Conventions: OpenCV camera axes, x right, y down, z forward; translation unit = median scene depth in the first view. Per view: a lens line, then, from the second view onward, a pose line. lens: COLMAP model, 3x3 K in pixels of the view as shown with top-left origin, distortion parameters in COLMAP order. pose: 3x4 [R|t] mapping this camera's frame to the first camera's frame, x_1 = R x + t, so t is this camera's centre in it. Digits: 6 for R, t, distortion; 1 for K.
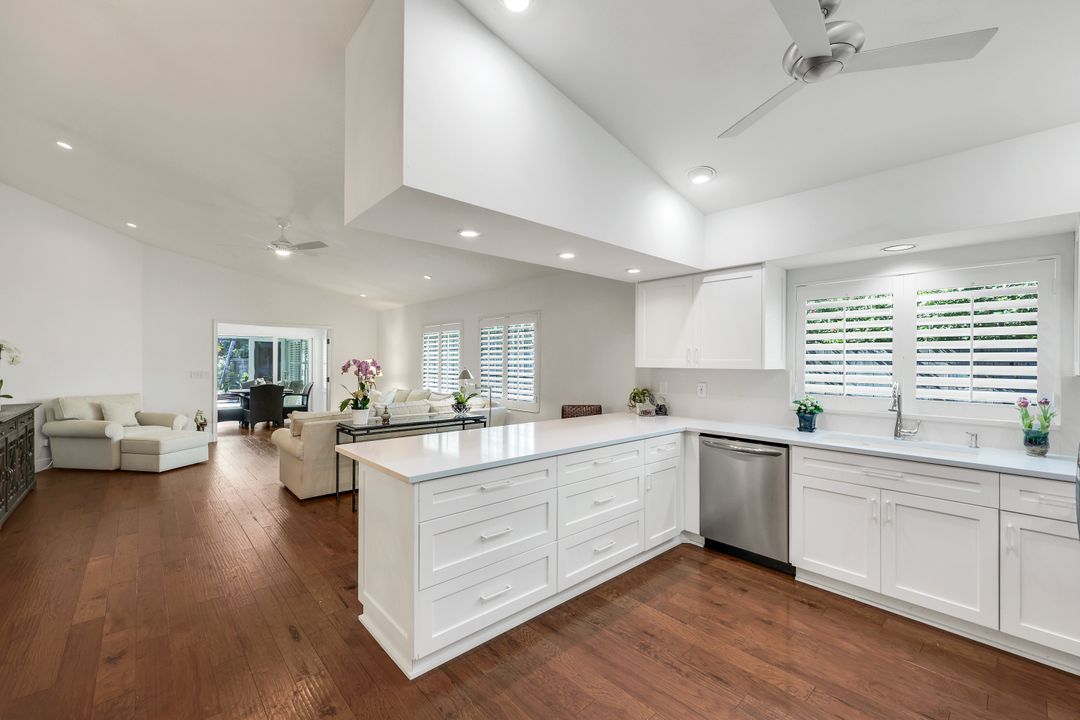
lens RADIAL K [[445.5, 0, 537.9], [0, 445.5, 358.3], [0, 0, 1]] dist [-0.000348, -0.000133]
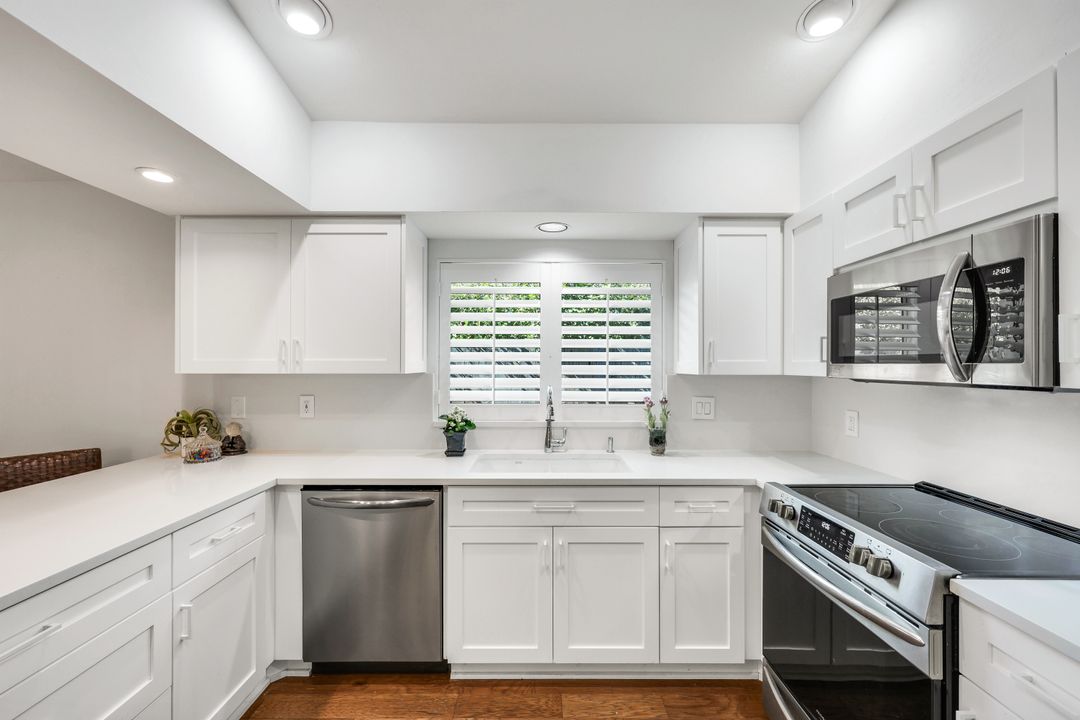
lens RADIAL K [[445.5, 0, 538.8], [0, 445.5, 363.5], [0, 0, 1]] dist [-0.000348, -0.000133]
pose [[0.675922, -0.003071, 0.736967, 0.139118], [-0.001707, 0.999982, 0.005732, 0.005250], [-0.736972, -0.005132, 0.675904, 0.369295]]
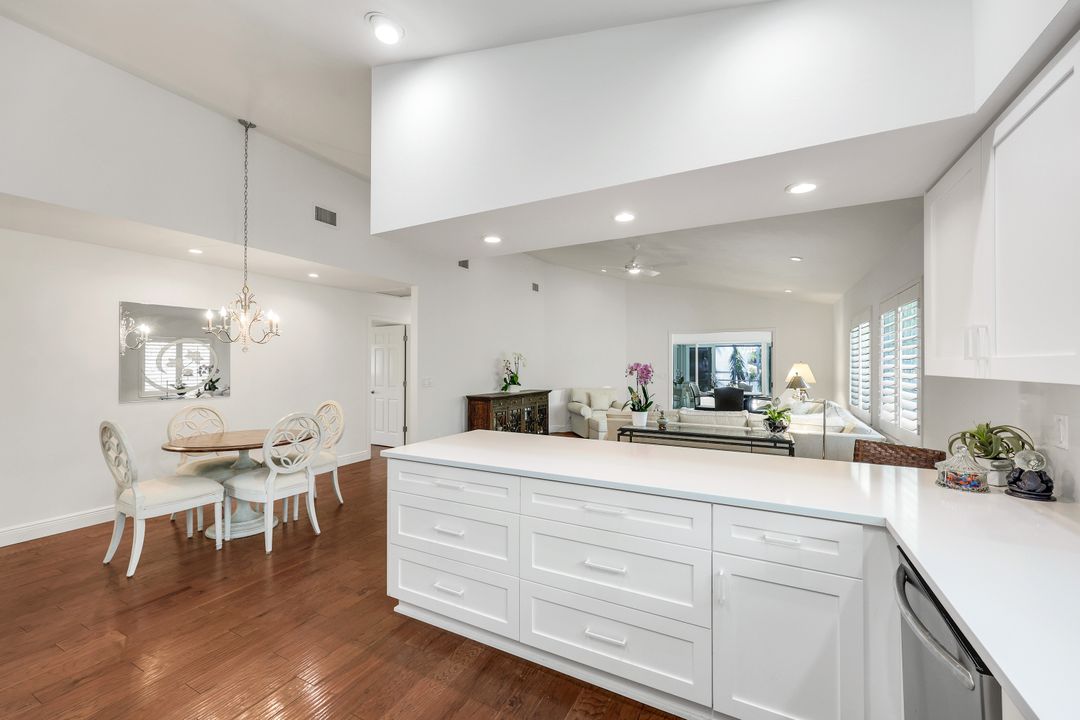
lens RADIAL K [[445.5, 0, 534.9], [0, 445.5, 364.2], [0, 0, 1]] dist [-0.000348, -0.000133]
pose [[0.336585, -0.003090, -0.941648, 0.595818], [0.004940, 0.999987, -0.001515, 0.009470], [0.941640, -0.004141, 0.336596, 0.537307]]
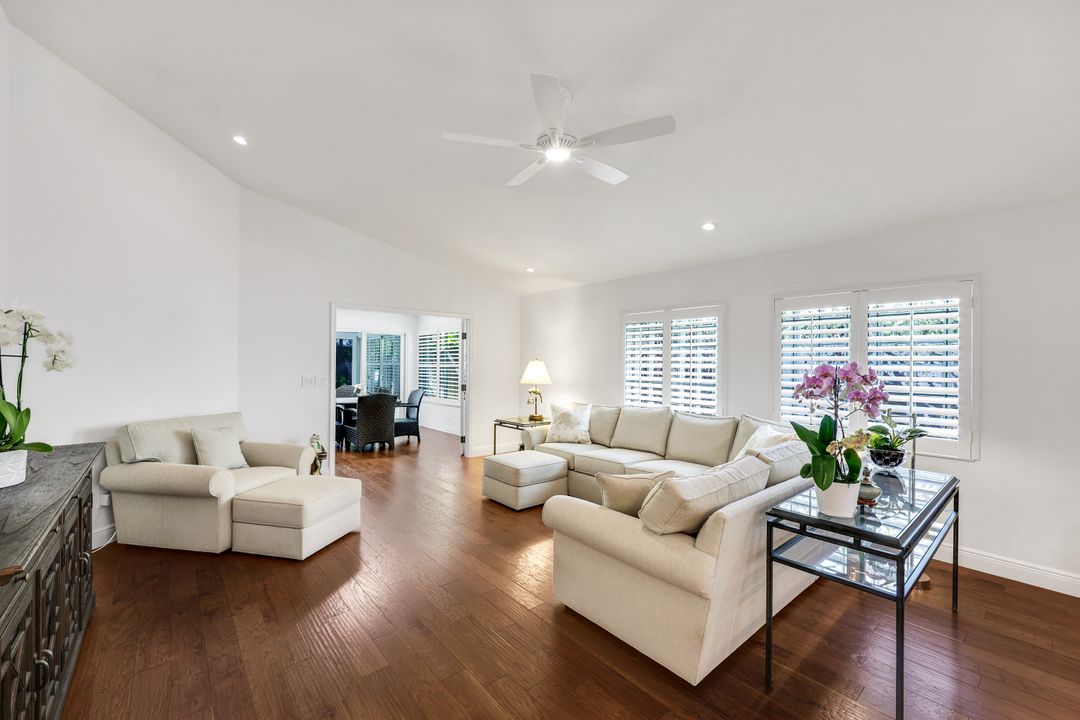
lens RADIAL K [[445.5, 0, 538.9], [0, 445.5, 361.3], [0, 0, 1]] dist [-0.000348, -0.000133]
pose [[0.999411, 0.006392, -0.033720, -0.821996], [-0.006263, 0.999973, 0.003919, 0.000891], [0.033744, -0.003705, 0.999424, 0.690841]]
